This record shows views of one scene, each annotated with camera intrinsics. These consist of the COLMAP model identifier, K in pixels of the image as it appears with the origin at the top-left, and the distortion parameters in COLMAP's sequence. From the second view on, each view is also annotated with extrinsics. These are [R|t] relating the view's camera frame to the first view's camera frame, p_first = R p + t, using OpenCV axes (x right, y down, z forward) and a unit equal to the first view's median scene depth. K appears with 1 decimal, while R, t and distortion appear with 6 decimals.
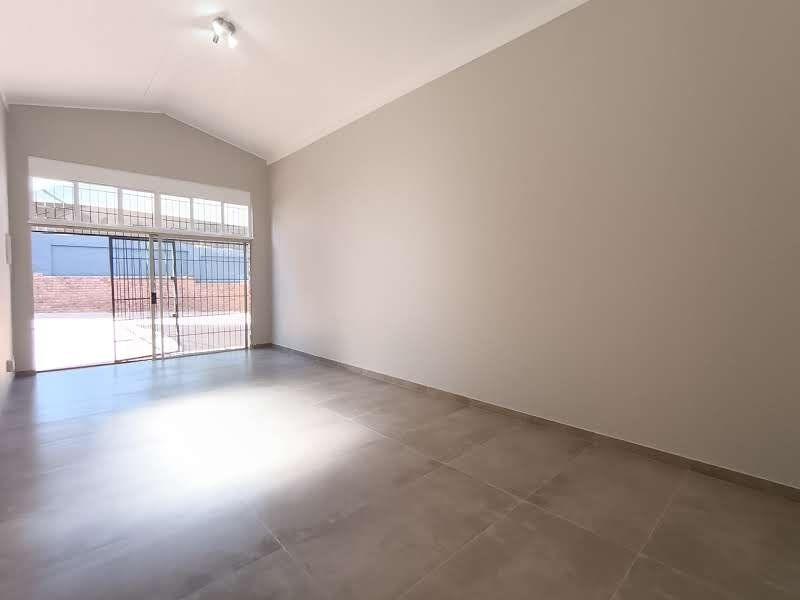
lens RADIAL K [[377.0, 0, 404.2], [0, 377.0, 299.8], [0, 0, 1]] dist [-0.010574, -0.001372]
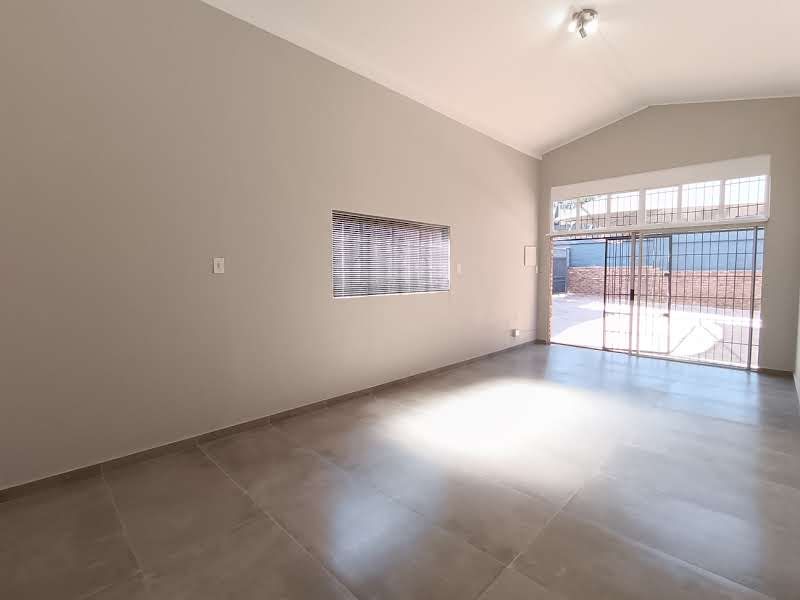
lens RADIAL K [[373.9, 0, 405.0], [0, 373.9, 295.9], [0, 0, 1]] dist [-0.015059, 0.000778]
pose [[0.046082, 0.056785, -0.997322, 0.297164], [-0.053147, 0.997108, 0.054317, -0.022202], [0.997523, 0.050501, 0.048967, 0.320017]]
